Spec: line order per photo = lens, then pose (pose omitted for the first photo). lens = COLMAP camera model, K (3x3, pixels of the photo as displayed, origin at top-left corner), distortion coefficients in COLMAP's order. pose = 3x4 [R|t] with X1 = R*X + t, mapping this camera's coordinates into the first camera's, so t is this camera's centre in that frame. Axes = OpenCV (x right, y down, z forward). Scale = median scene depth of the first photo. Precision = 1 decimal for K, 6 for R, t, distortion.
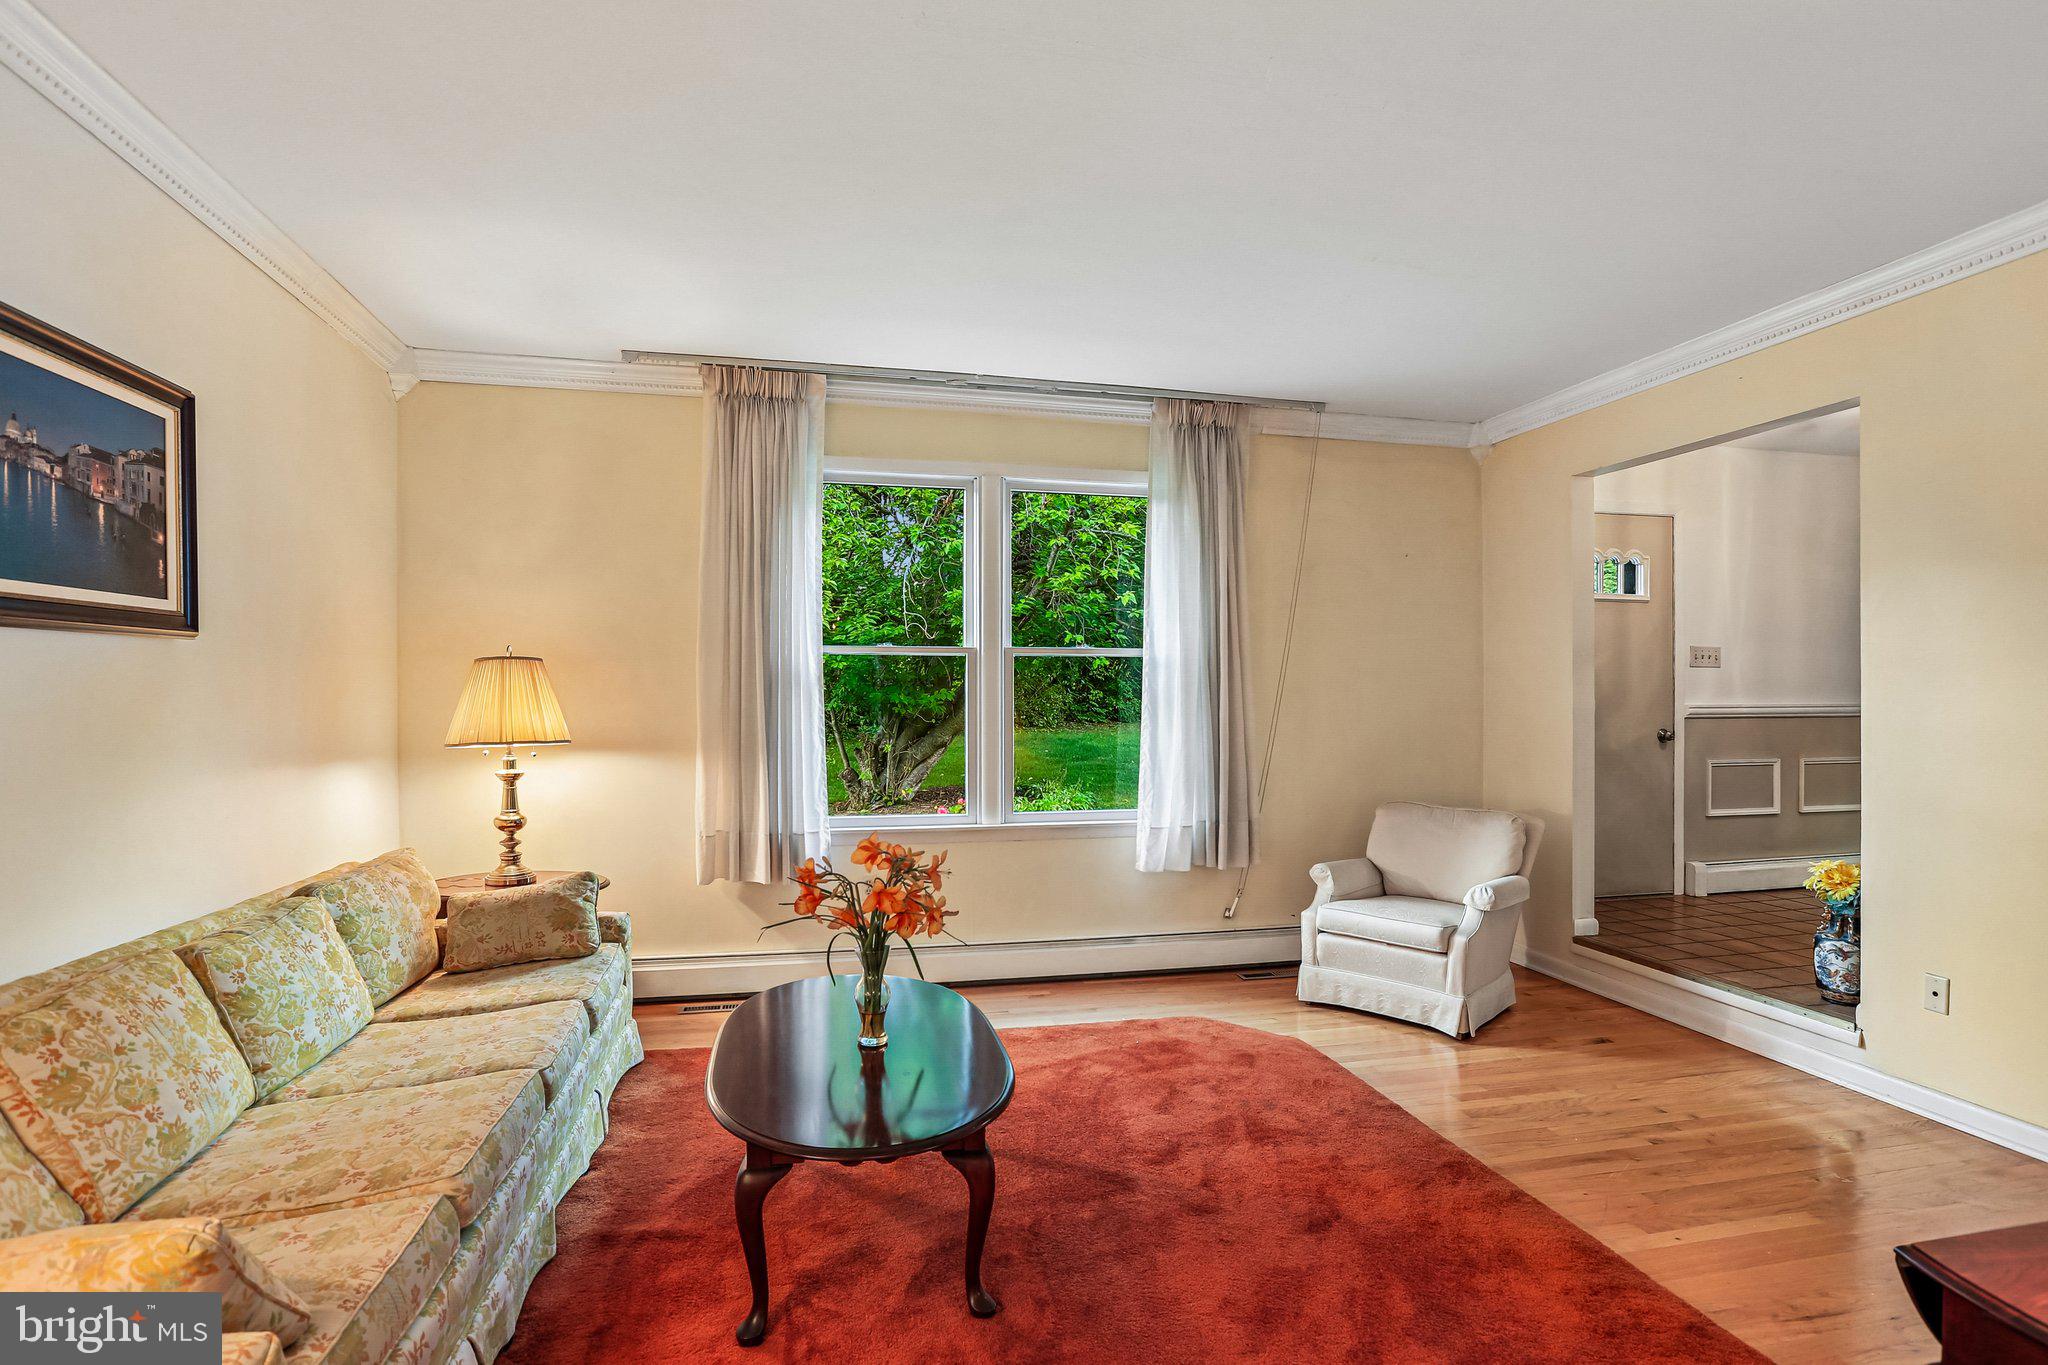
lens RADIAL K [[995.2, 0, 1022.9], [0, 995.2, 684.0], [0, 0, 1]] dist [-0.005243, -0.000148]
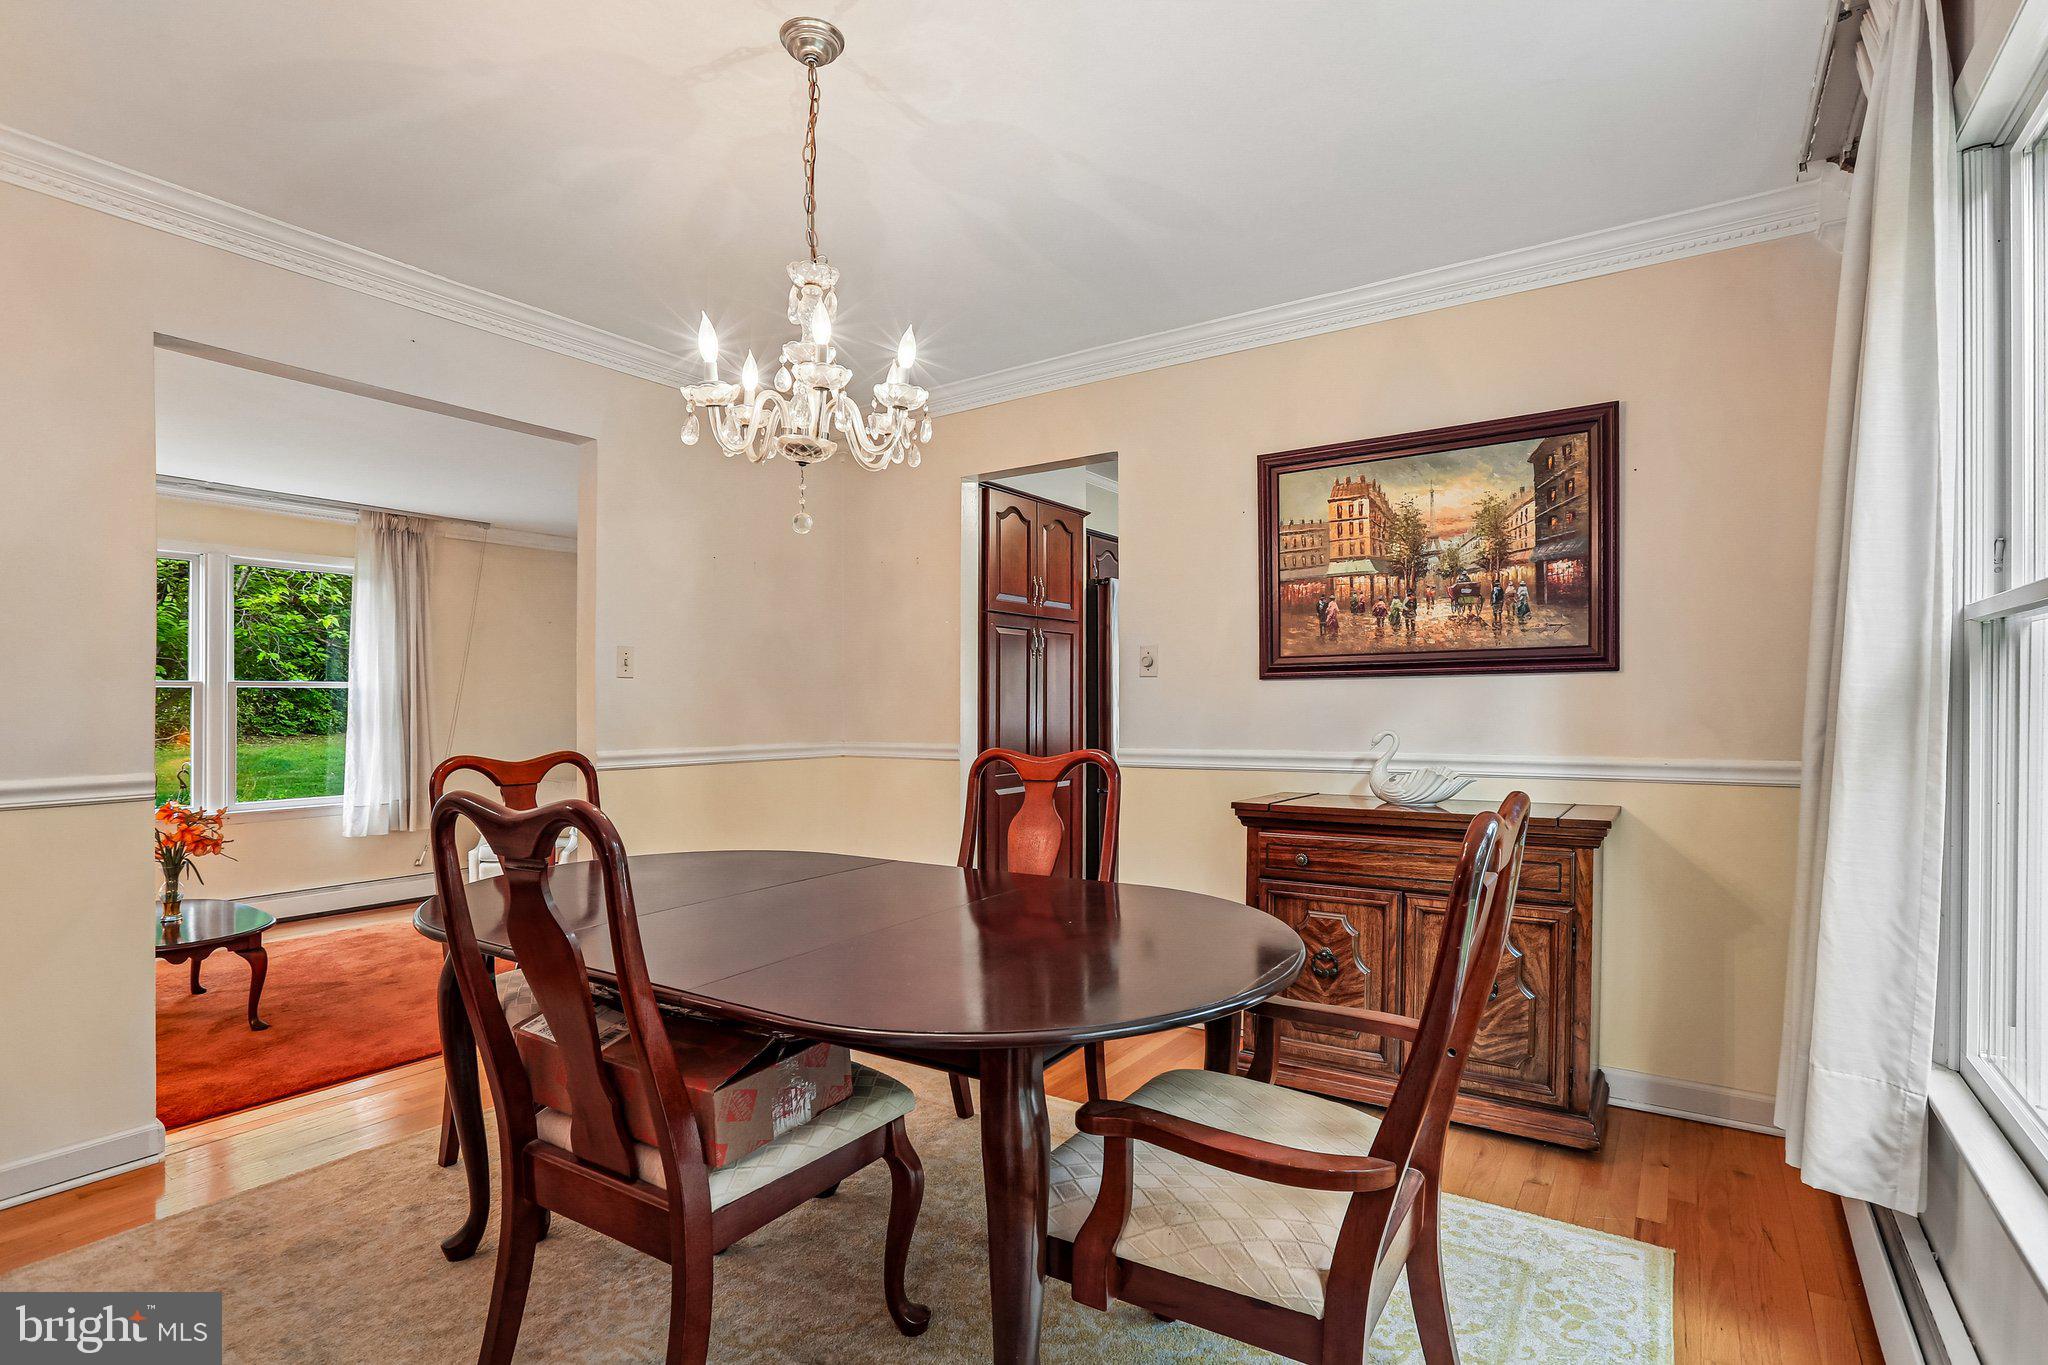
lens RADIAL K [[959.0, 0, 1032.1], [0, 959.0, 688.9], [0, 0, 1]] dist [-0.032384, 0.000854]
pose [[0.730568, 0.001532, 0.682838, -0.085871], [-0.000679, 0.999999, -0.001517, -0.024636], [-0.682840, 0.000645, 0.730568, -0.649603]]
